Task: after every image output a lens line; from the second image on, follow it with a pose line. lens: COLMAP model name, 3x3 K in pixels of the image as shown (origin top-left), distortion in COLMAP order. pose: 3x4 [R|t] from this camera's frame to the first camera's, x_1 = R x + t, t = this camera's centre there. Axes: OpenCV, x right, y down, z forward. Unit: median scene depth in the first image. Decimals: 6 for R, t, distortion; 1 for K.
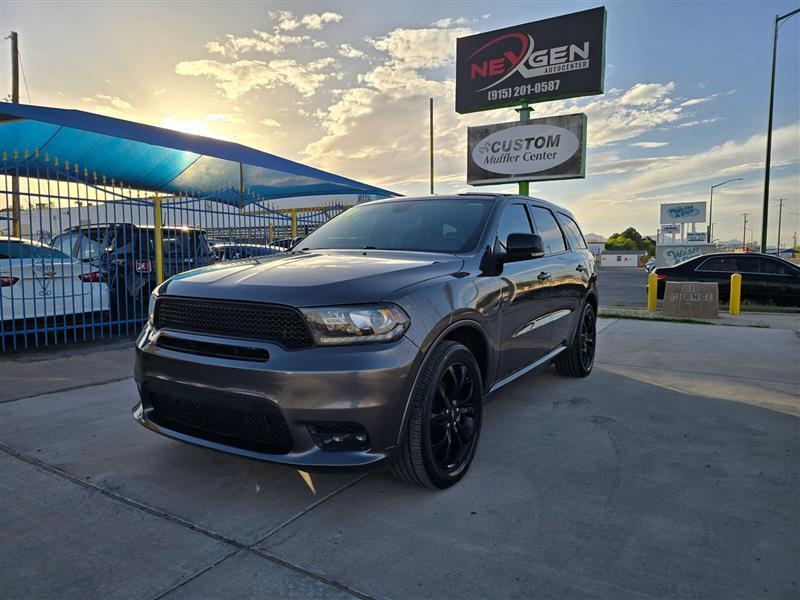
lens RADIAL K [[537.2, 0, 394.4], [0, 537.2, 300.7], [0, 0, 1]] dist [0.061799, -0.060888]
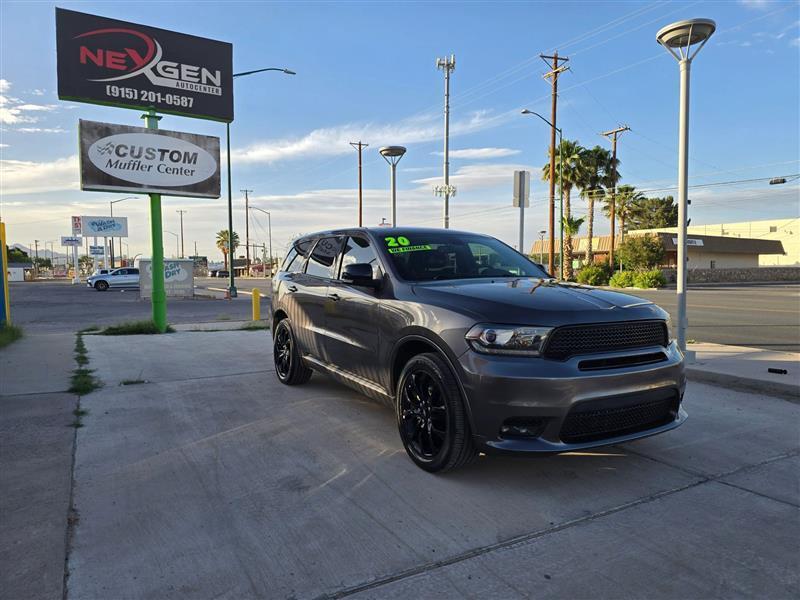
lens RADIAL K [[537.2, 0, 404.5], [0, 537.2, 297.7], [0, 0, 1]] dist [0.061799, -0.060888]
pose [[0.481630, -0.051993, 0.874831, -0.717281], [0.076856, 0.996898, 0.016935, -0.050353], [-0.872998, 0.059079, 0.484132, 0.354921]]
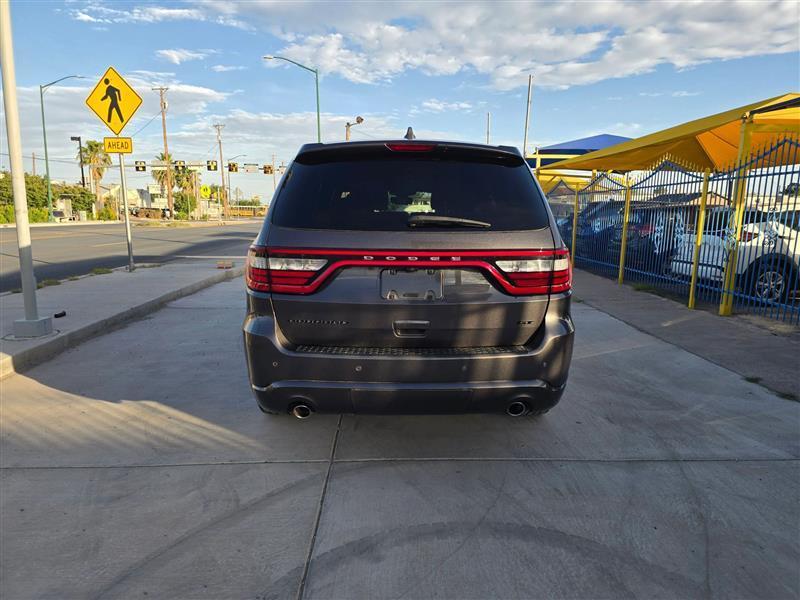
lens RADIAL K [[537.2, 0, 401.8], [0, 537.2, 298.0], [0, 0, 1]] dist [0.061799, -0.060888]
pose [[-0.843384, 0.075298, -0.532009, 0.519073], [-0.051327, 0.974314, 0.219266, -0.146988], [0.534855, 0.212232, -0.817856, 1.462763]]
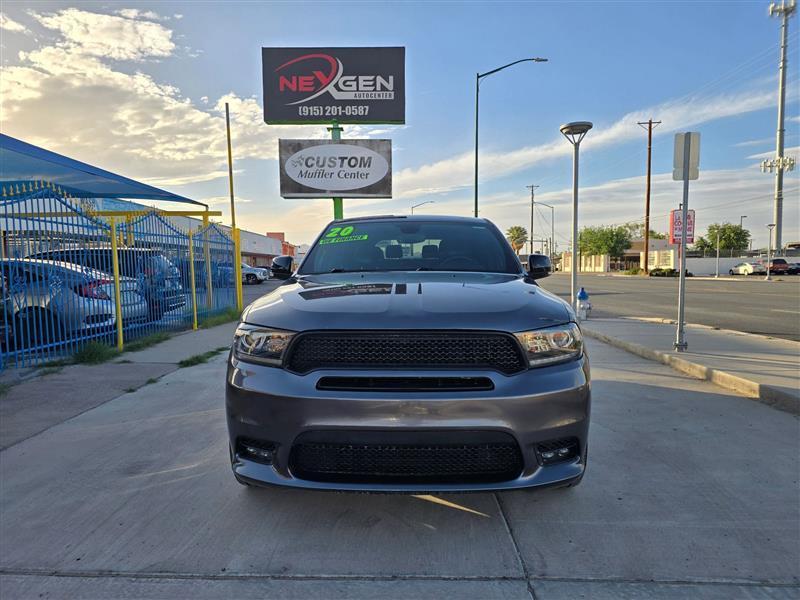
lens RADIAL K [[537.2, 0, 401.0], [0, 537.2, 300.0], [0, 0, 1]] dist [0.061799, -0.060888]
pose [[0.865959, -0.042809, 0.498279, -0.341902], [0.052932, 0.998579, -0.006199, -0.020776], [-0.497306, 0.031743, 0.866995, 0.087387]]
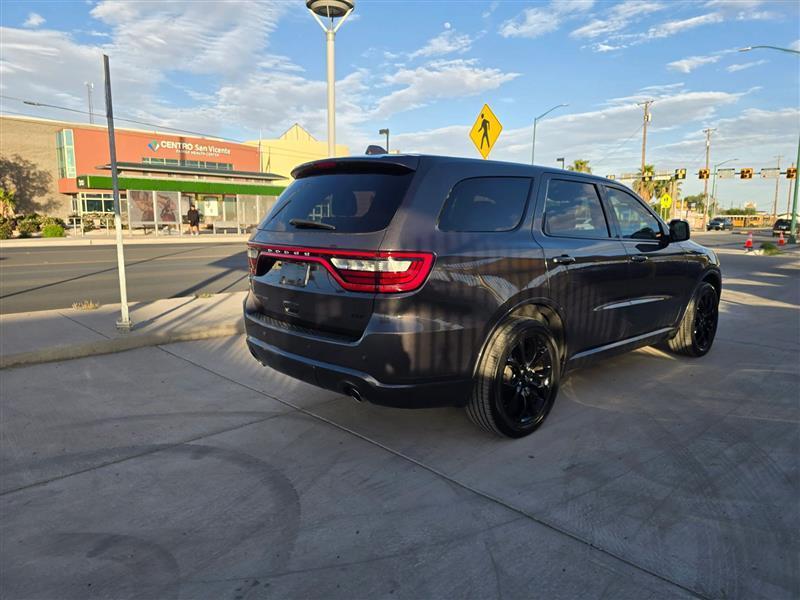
lens RADIAL K [[537.2, 0, 408.7], [0, 537.2, 281.1], [0, 0, 1]] dist [0.061799, -0.060888]
pose [[-0.966445, -0.039141, 0.253874, 0.038392], [0.009778, 0.982001, 0.188625, -0.157627], [-0.256687, 0.184778, -0.948667, 1.600802]]
